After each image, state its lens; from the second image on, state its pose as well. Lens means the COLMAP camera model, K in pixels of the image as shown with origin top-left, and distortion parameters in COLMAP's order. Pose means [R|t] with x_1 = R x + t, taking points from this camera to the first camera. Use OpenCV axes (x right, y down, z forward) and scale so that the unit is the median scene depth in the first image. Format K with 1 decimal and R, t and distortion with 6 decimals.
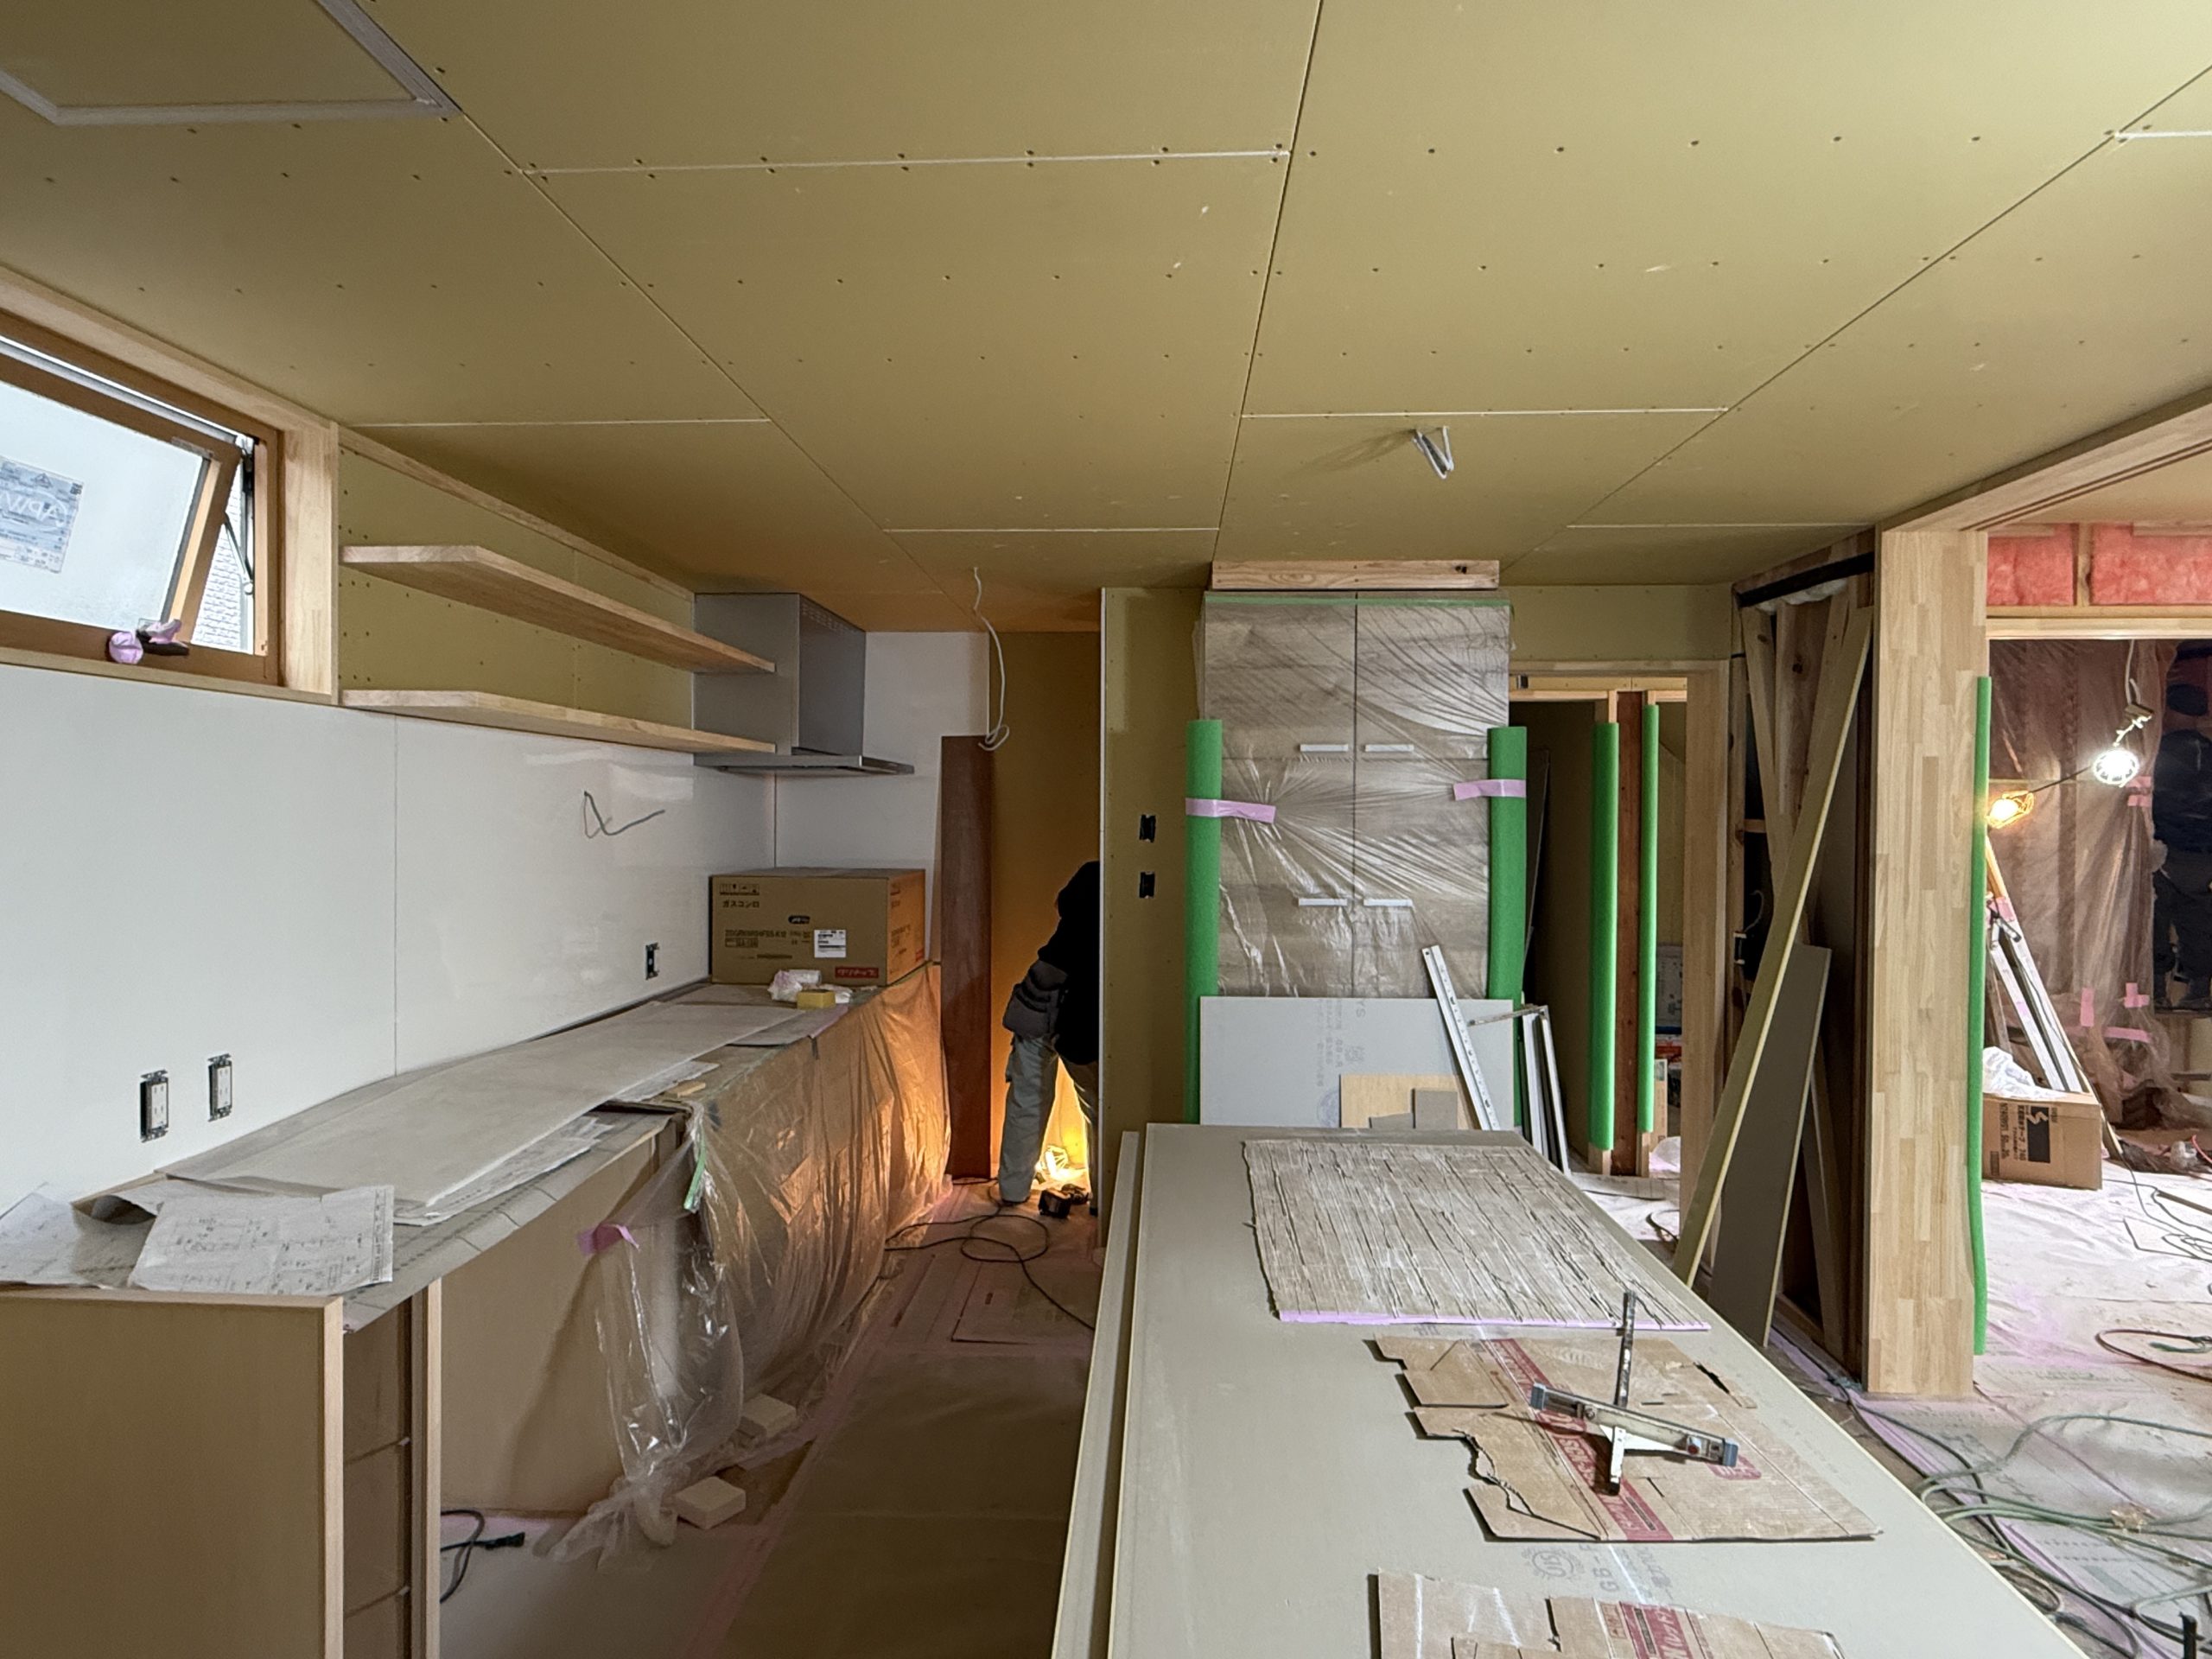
lens RADIAL K [[1219.4, 0, 1097.4], [0, 1219.4, 832.6], [0, 0, 1]] dist [-0.001606, 0.000983]
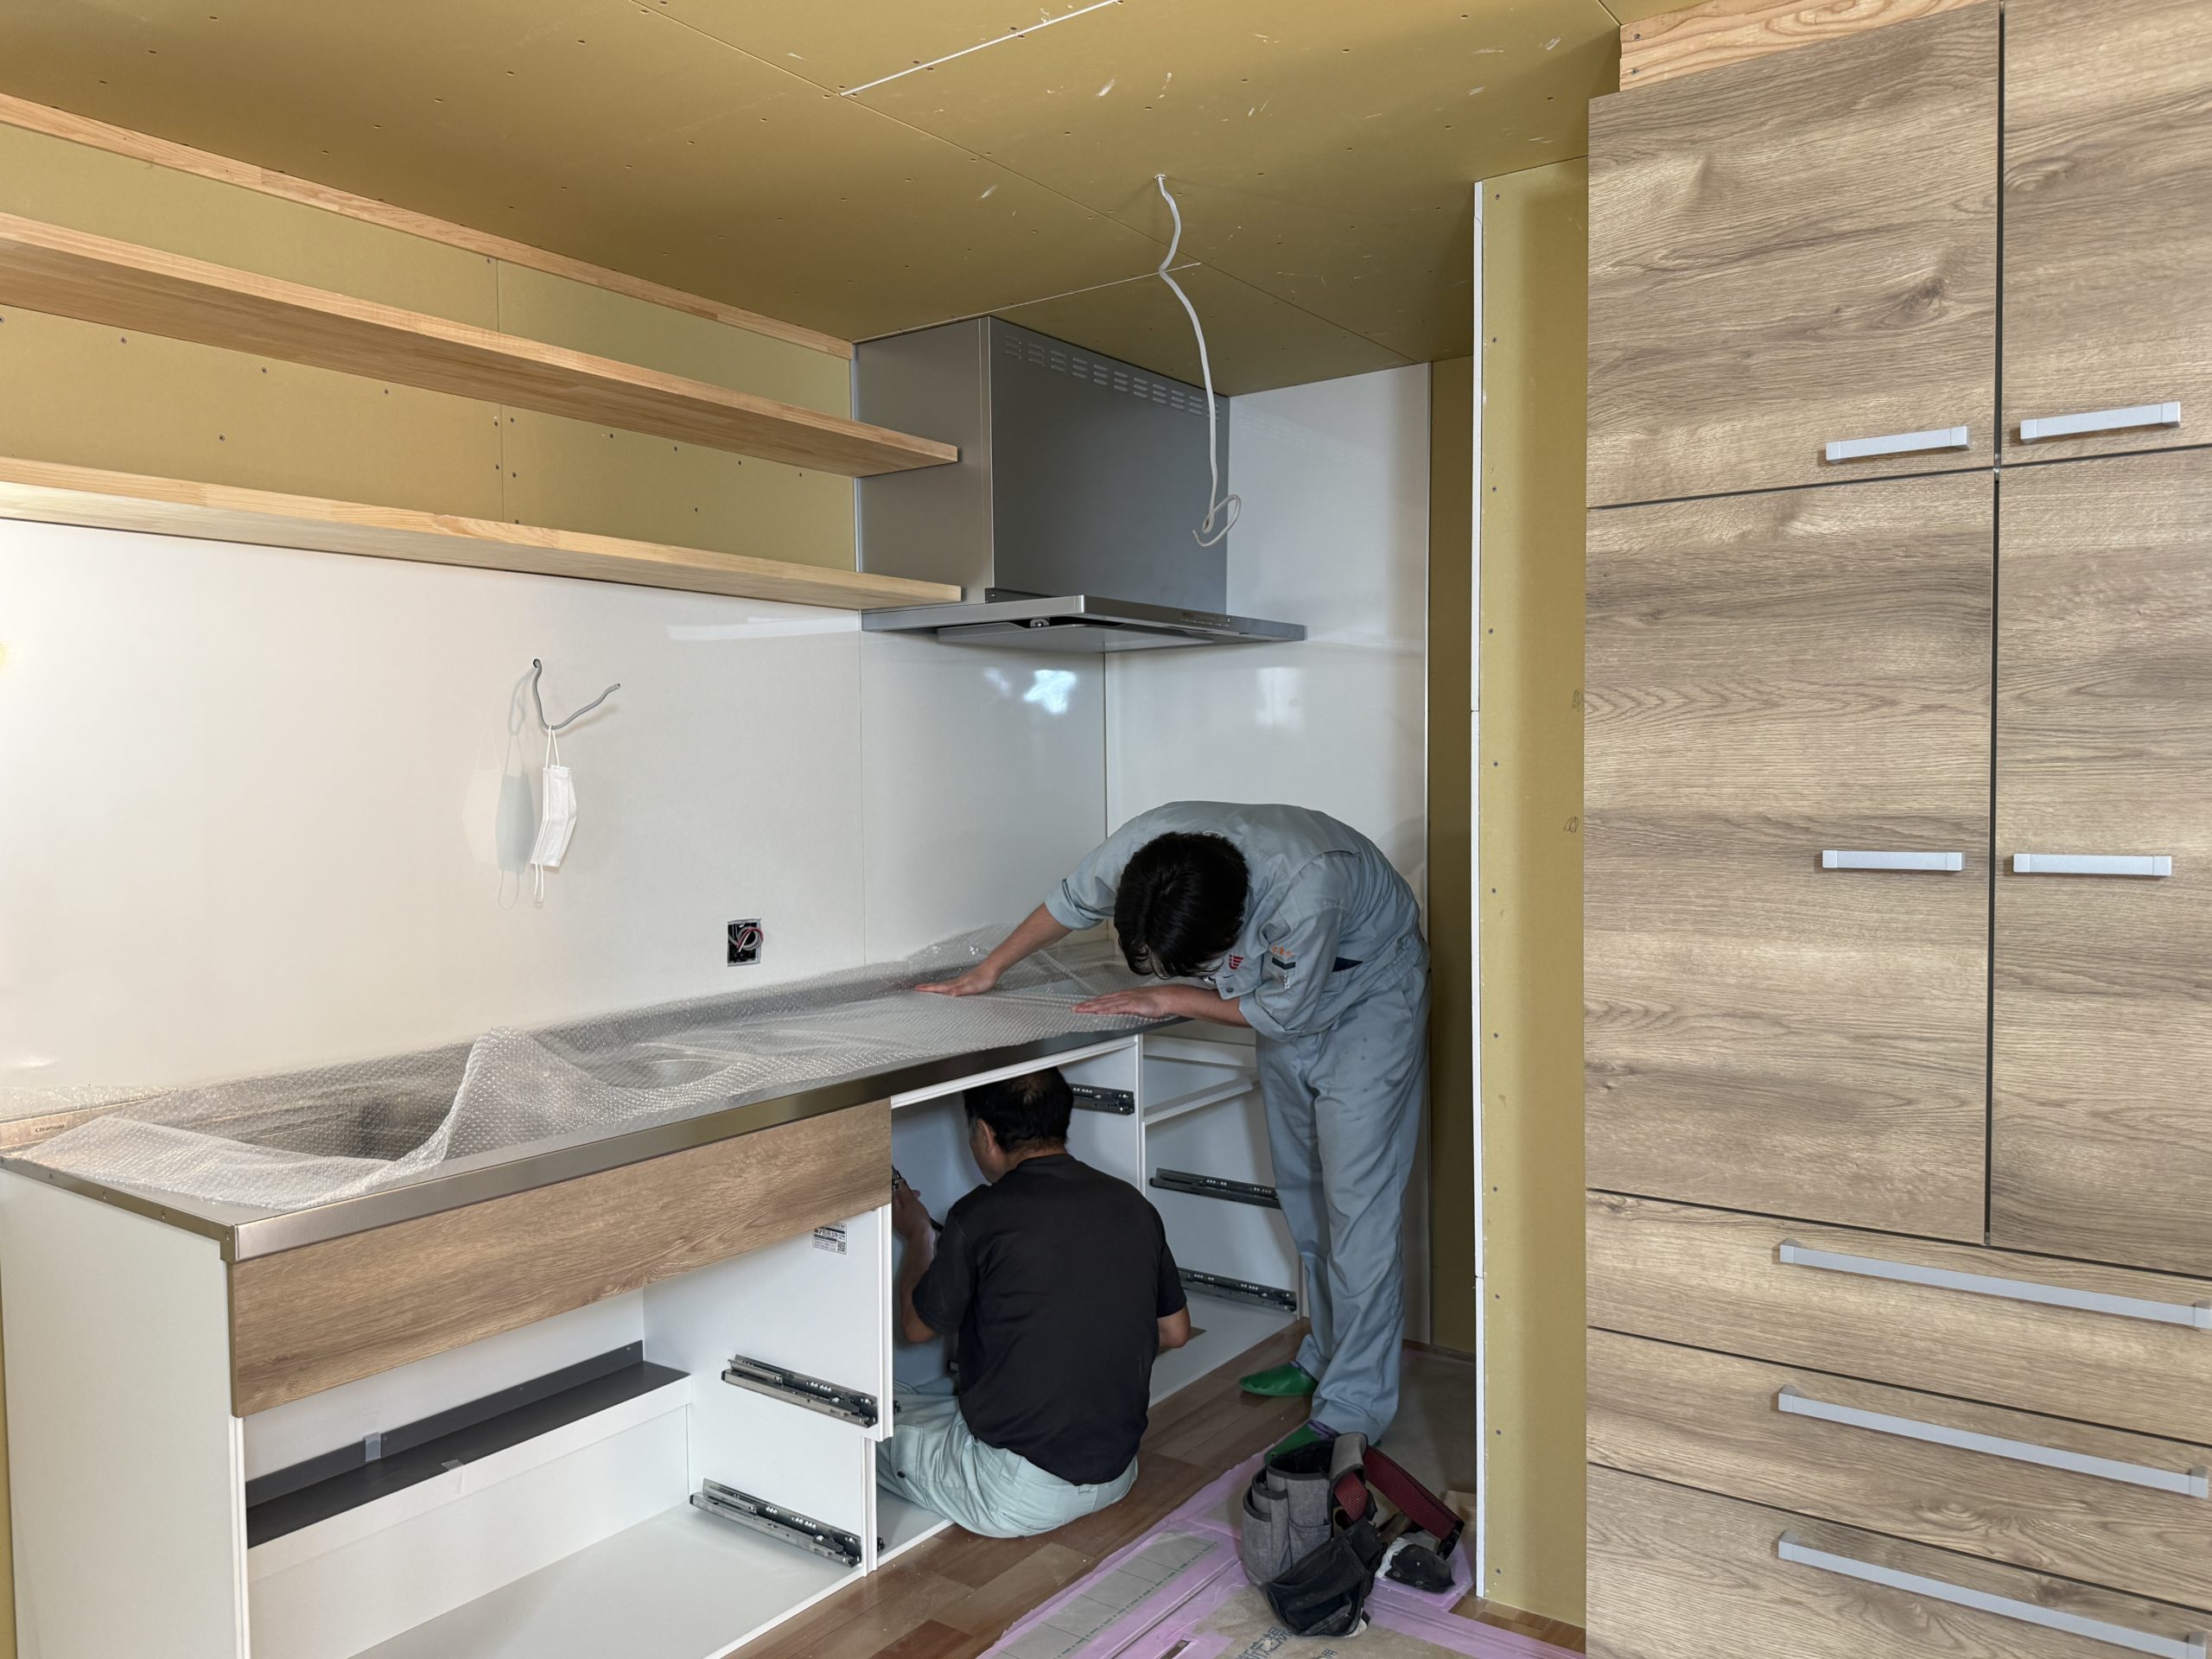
lens RADIAL K [[1630.6, 0, 1111.3], [0, 1630.6, 844.2], [0, 0, 1]] dist [0.003336, -0.001296]
pose [[0.849194, 0.008775, -0.528008, 0.284540], [0.004686, 0.999697, 0.024150, 0.043659], [0.528060, -0.022982, 0.848896, 0.526473]]
